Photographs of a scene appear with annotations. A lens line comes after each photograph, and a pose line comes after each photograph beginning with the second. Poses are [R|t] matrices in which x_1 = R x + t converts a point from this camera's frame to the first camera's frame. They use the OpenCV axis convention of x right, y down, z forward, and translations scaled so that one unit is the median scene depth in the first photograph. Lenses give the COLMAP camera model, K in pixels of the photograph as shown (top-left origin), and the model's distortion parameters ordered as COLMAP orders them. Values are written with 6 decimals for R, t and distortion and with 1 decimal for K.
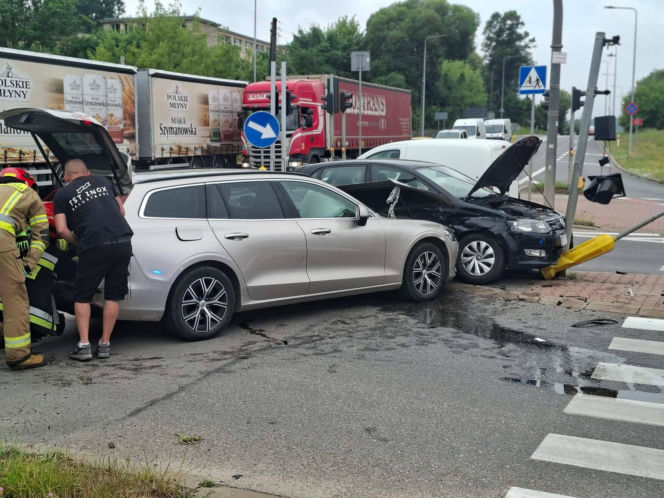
lens RADIAL K [[908.2, 0, 345.5], [0, 908.2, 233.5], [0, 0, 1]] dist [0.176069, -0.411546]
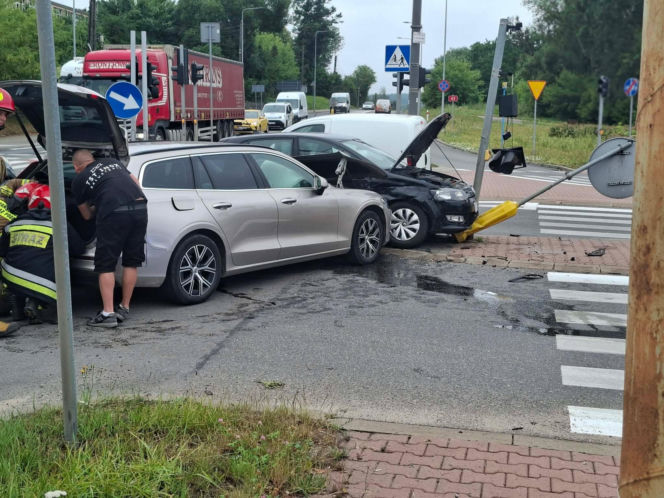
lens RADIAL K [[908.2, 0, 345.5], [0, 908.2, 233.5], [0, 0, 1]] dist [0.176069, -0.411546]
pose [[0.977044, -0.018363, 0.212245, -0.162340], [0.011993, 0.999439, 0.031257, 0.003276], [-0.212700, -0.027994, 0.976717, -0.050804]]
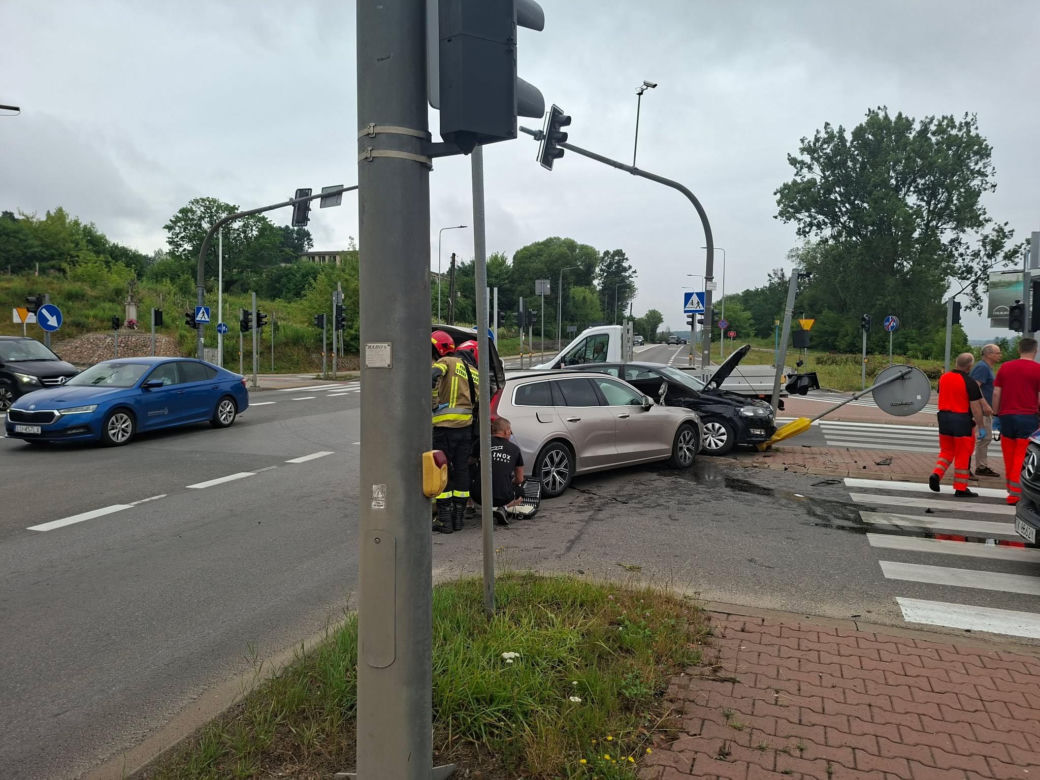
lens RADIAL K [[713.6, 0, 527.5], [0, 713.6, 384.6], [0, 0, 1]] dist [0.122469, -0.174844]
pose [[0.998082, -0.002732, 0.061840, -0.199735], [0.005792, 0.998764, -0.049356, 0.002711], [-0.061628, 0.049620, 0.996865, -0.034356]]
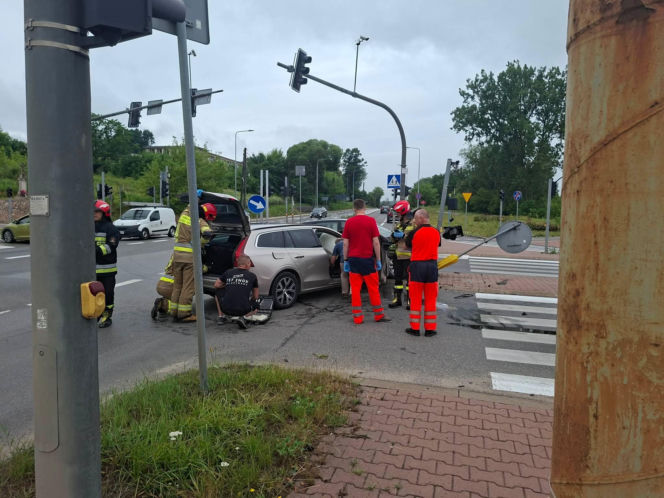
lens RADIAL K [[455.6, 0, 336.8], [0, 455.6, 245.5], [0, 0, 1]] dist [0.122469, -0.174844]
pose [[0.989631, -0.007686, 0.143429, -0.143687], [0.011324, 0.999634, -0.024563, 0.003471], [-0.143188, 0.025932, 0.989356, -0.001848]]
